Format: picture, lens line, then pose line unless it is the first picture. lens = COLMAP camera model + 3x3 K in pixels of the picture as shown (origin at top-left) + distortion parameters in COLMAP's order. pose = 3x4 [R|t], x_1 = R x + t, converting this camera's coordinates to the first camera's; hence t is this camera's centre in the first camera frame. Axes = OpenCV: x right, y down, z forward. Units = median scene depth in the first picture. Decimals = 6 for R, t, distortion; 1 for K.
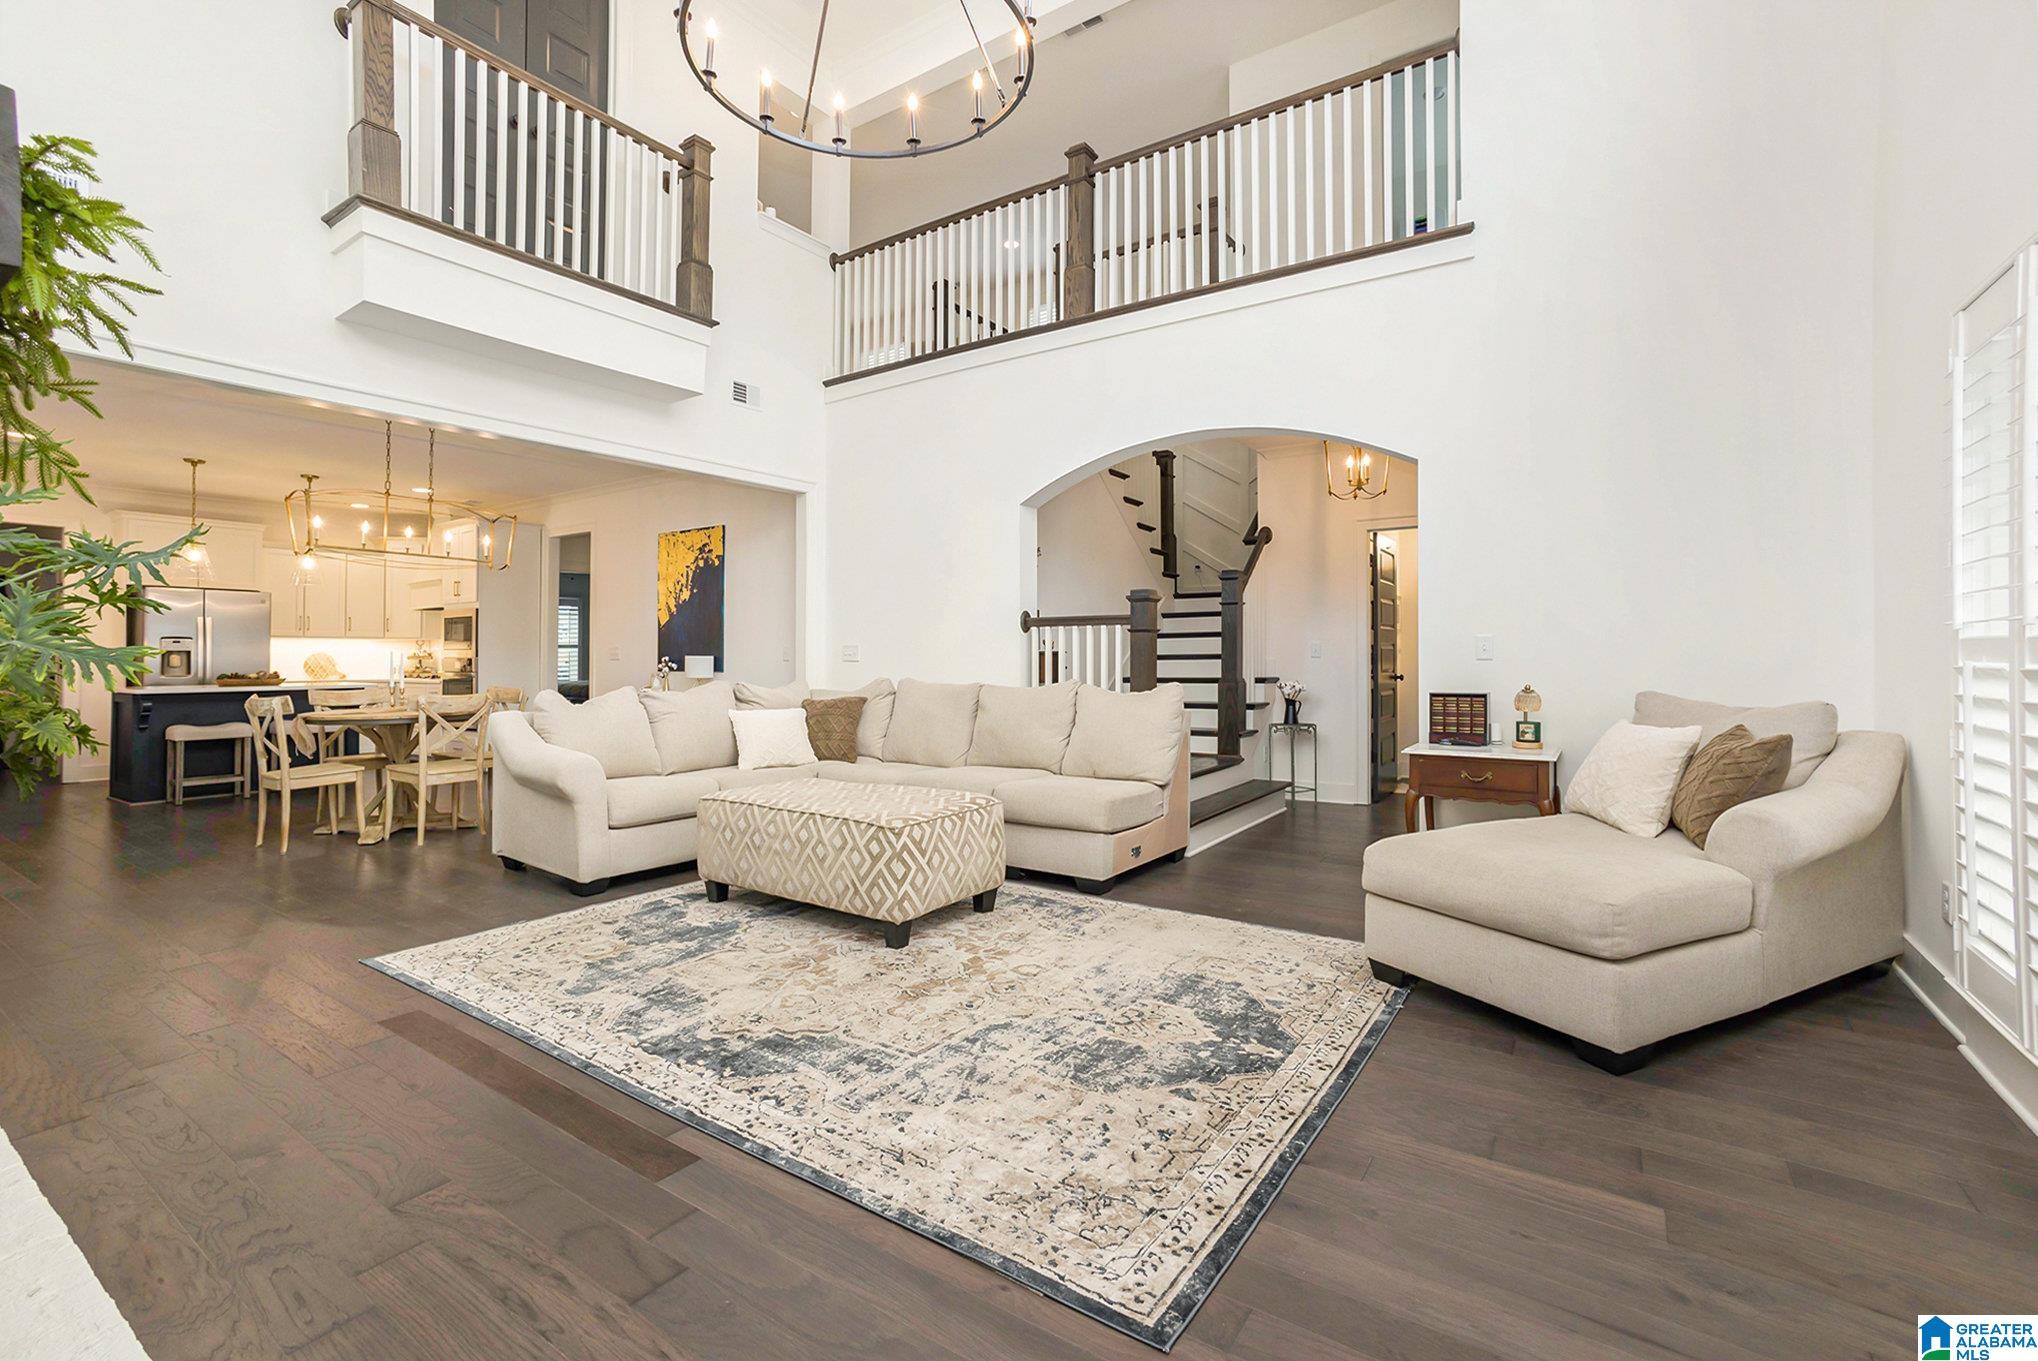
lens RADIAL K [[901.5, 0, 996.2], [0, 901.5, 652.4], [0, 0, 1]] dist [-0.038307, 0.018475]
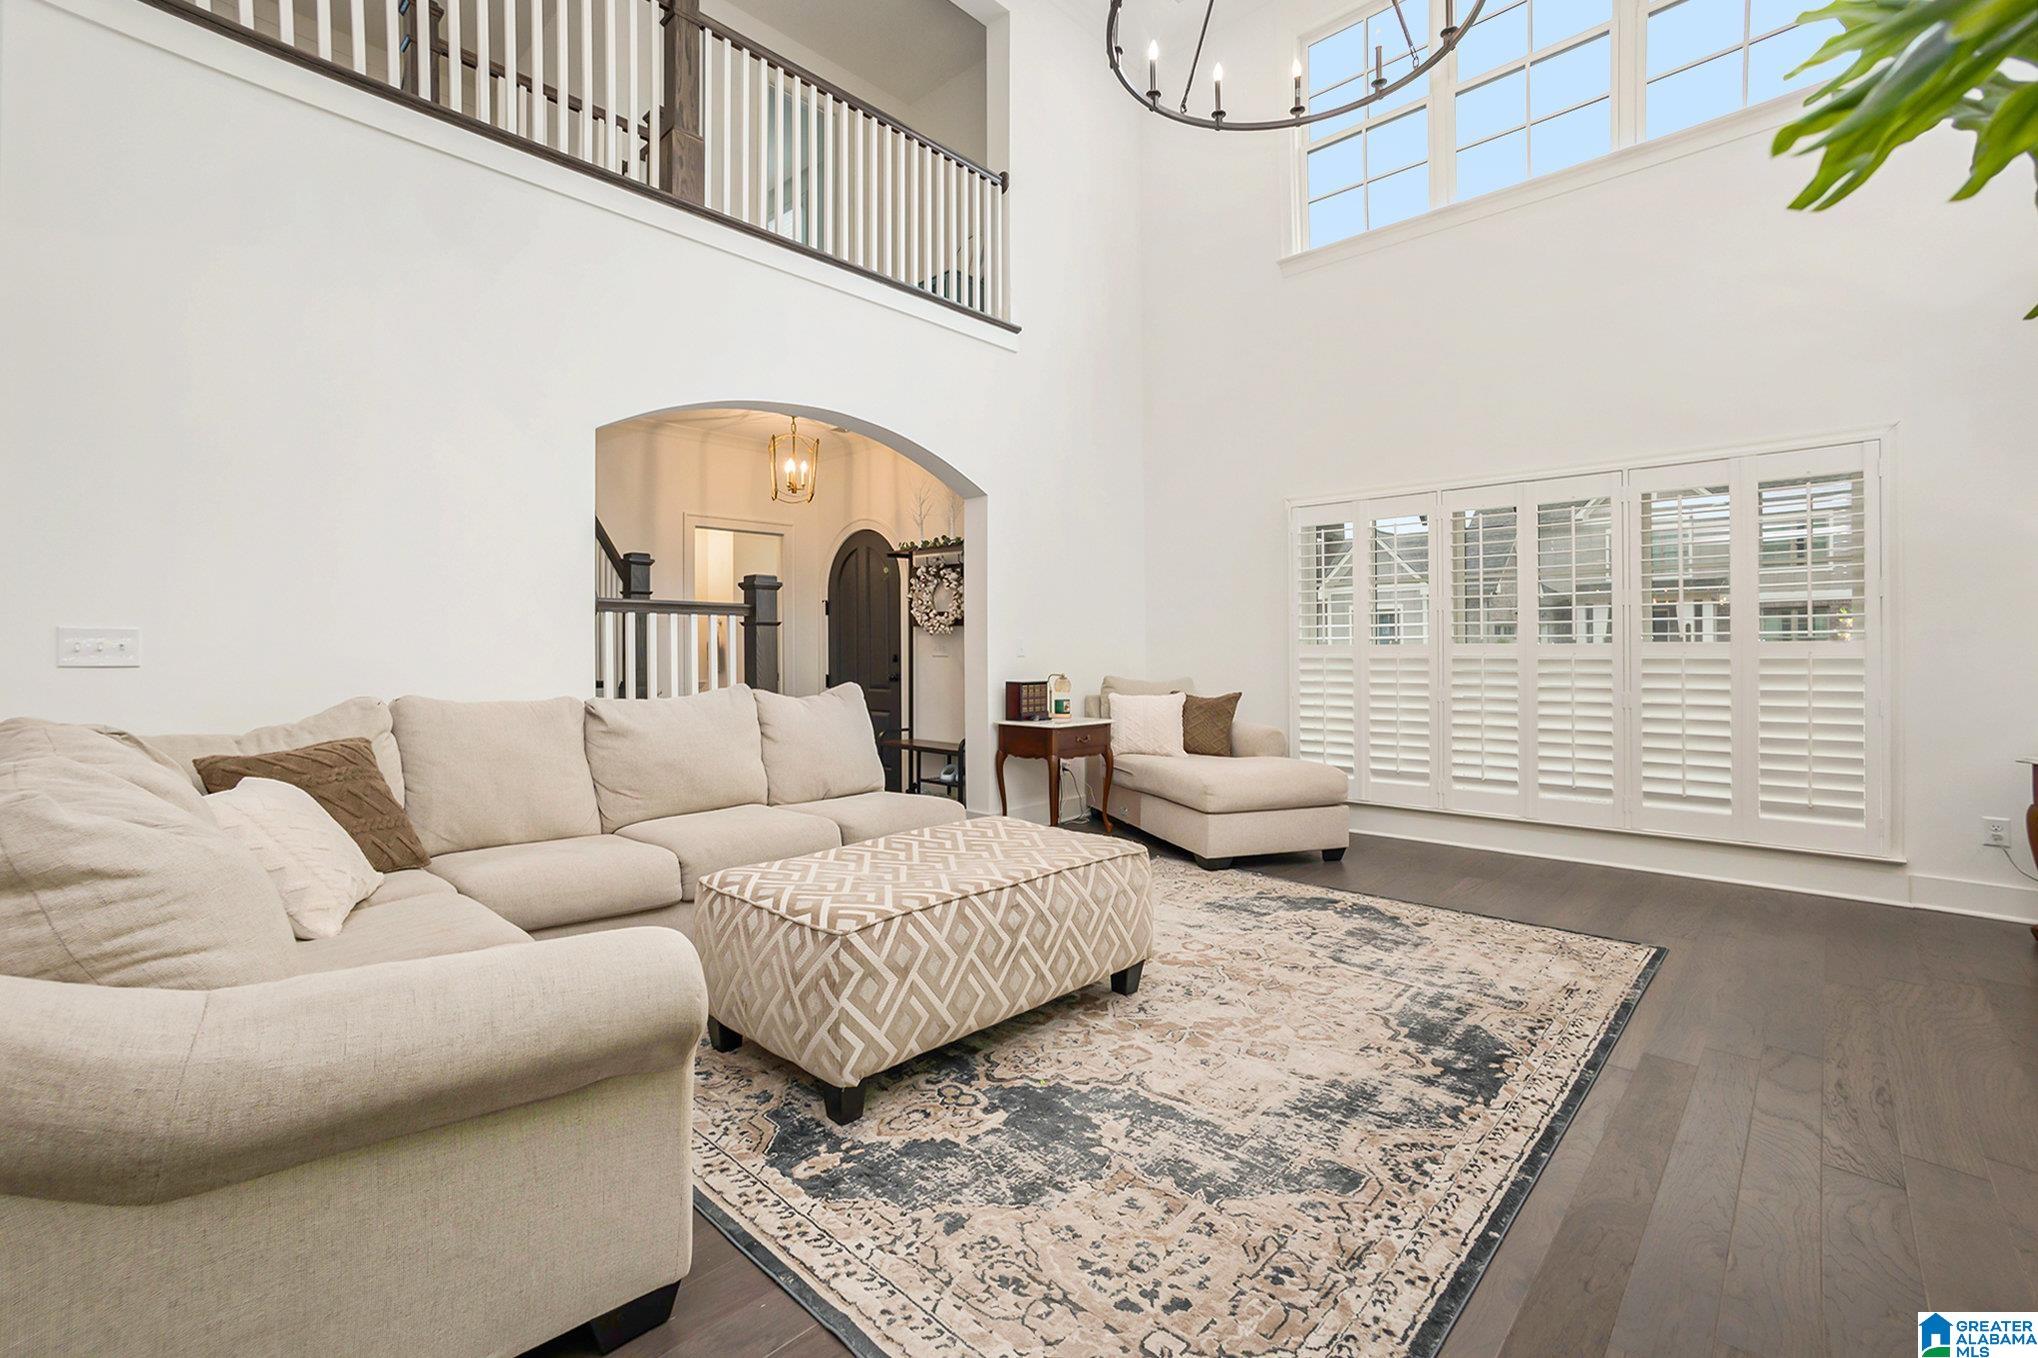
lens RADIAL K [[901.5, 0, 1043.8], [0, 901.5, 655.7], [0, 0, 1]] dist [-0.038307, 0.018475]
pose [[0.117015, 0.001088, 0.993130, -1.084303], [-0.000216, 0.999999, -0.001070, 0.013266], [-0.993130, -0.000090, 0.117015, 1.106480]]
